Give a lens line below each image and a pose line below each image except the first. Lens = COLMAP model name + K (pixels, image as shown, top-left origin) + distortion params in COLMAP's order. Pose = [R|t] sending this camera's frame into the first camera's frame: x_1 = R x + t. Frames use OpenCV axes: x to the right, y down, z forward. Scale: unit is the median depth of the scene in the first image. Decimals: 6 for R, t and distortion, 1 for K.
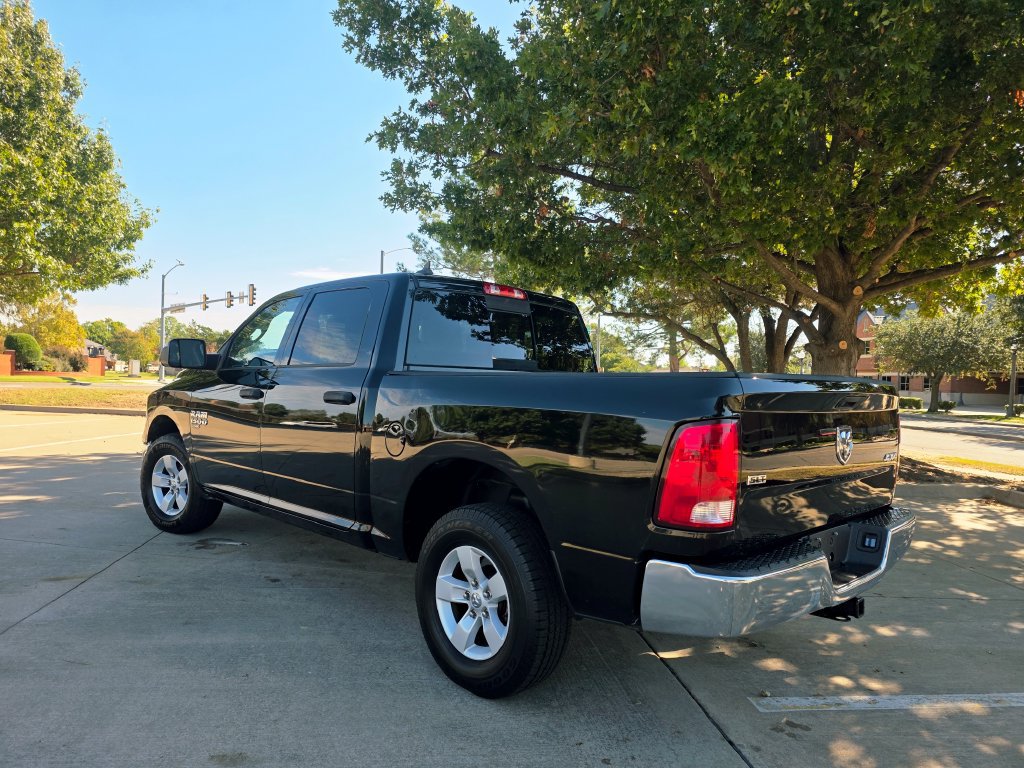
lens RADIAL K [[699.4, 0, 520.3], [0, 699.4, 375.1], [0, 0, 1]] dist [0.054106, -0.050511]
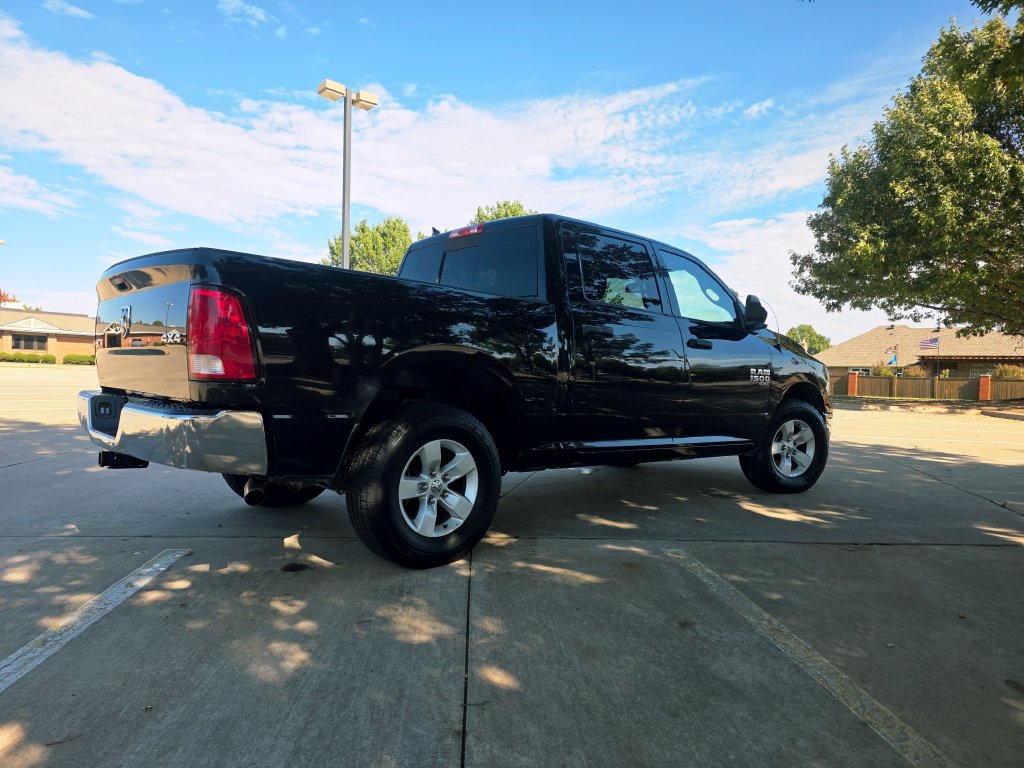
lens RADIAL K [[696.7, 0, 509.1], [0, 696.7, 390.1], [0, 0, 1]] dist [0.063429, -0.062288]
pose [[-0.050682, 0.017569, -0.998560, 1.403138], [-0.049932, 0.998550, 0.020103, 0.138244], [0.997466, 0.050879, -0.049731, 1.516167]]
